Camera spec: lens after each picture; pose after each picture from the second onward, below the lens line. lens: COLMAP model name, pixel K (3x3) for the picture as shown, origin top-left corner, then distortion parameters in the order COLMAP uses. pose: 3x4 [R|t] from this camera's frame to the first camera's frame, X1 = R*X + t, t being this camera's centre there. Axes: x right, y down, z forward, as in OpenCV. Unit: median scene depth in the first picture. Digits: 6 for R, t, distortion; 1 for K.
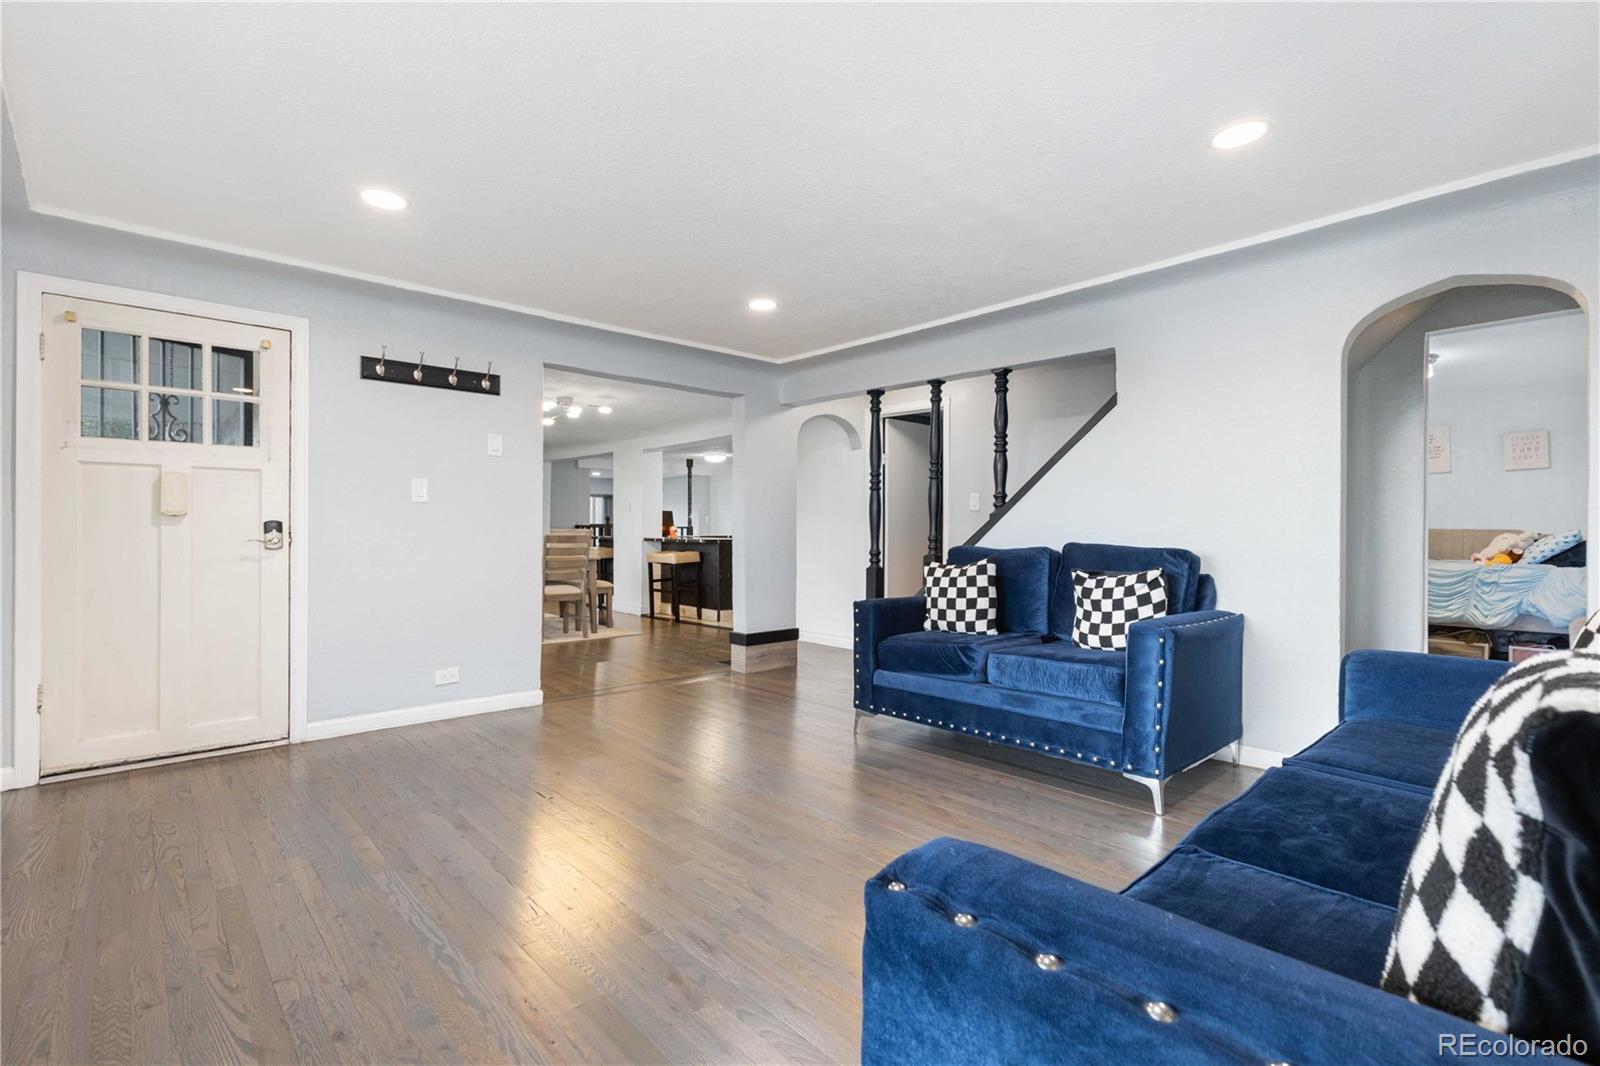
lens RADIAL K [[731.7, 0, 799.3], [0, 731.7, 527.6], [0, 0, 1]] dist [0.011131, 0.000083]
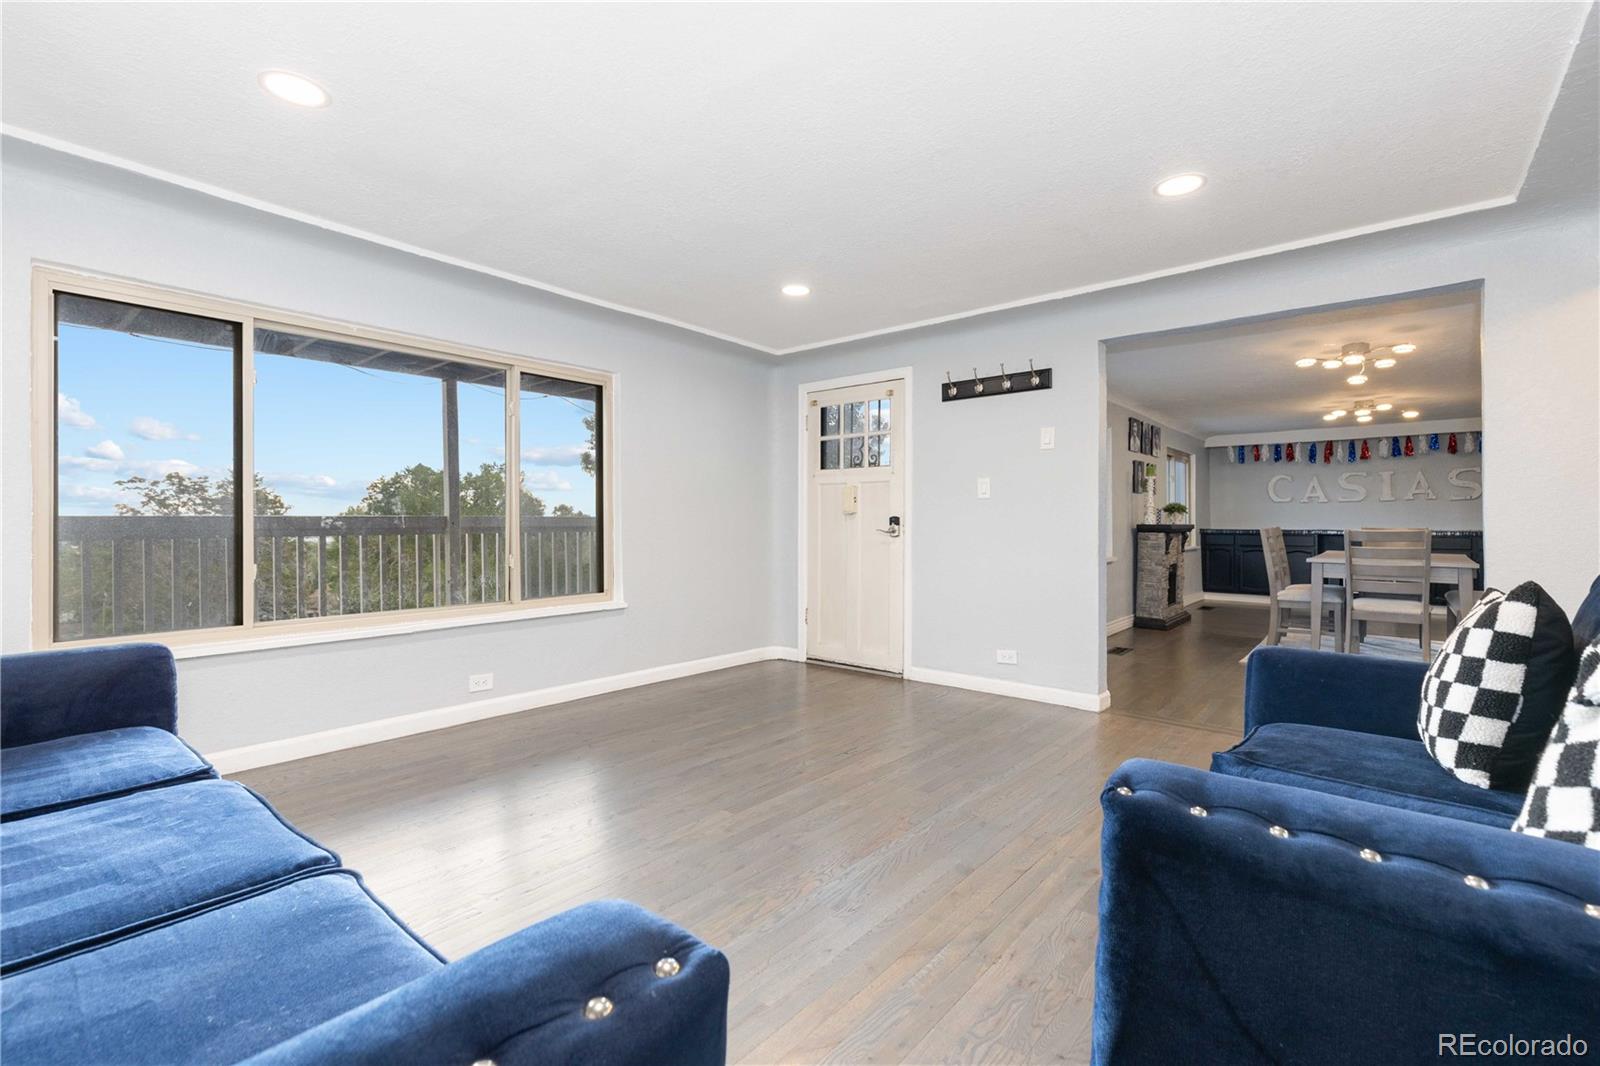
lens RADIAL K [[731.7, 0, 799.3], [0, 731.7, 527.6], [0, 0, 1]] dist [0.011131, 0.000083]
pose [[0.127159, -0.000618, -0.991882, 0.652445], [-0.001267, 0.999999, -0.000786, 0.013295], [0.991882, 0.001357, 0.127158, 0.645136]]
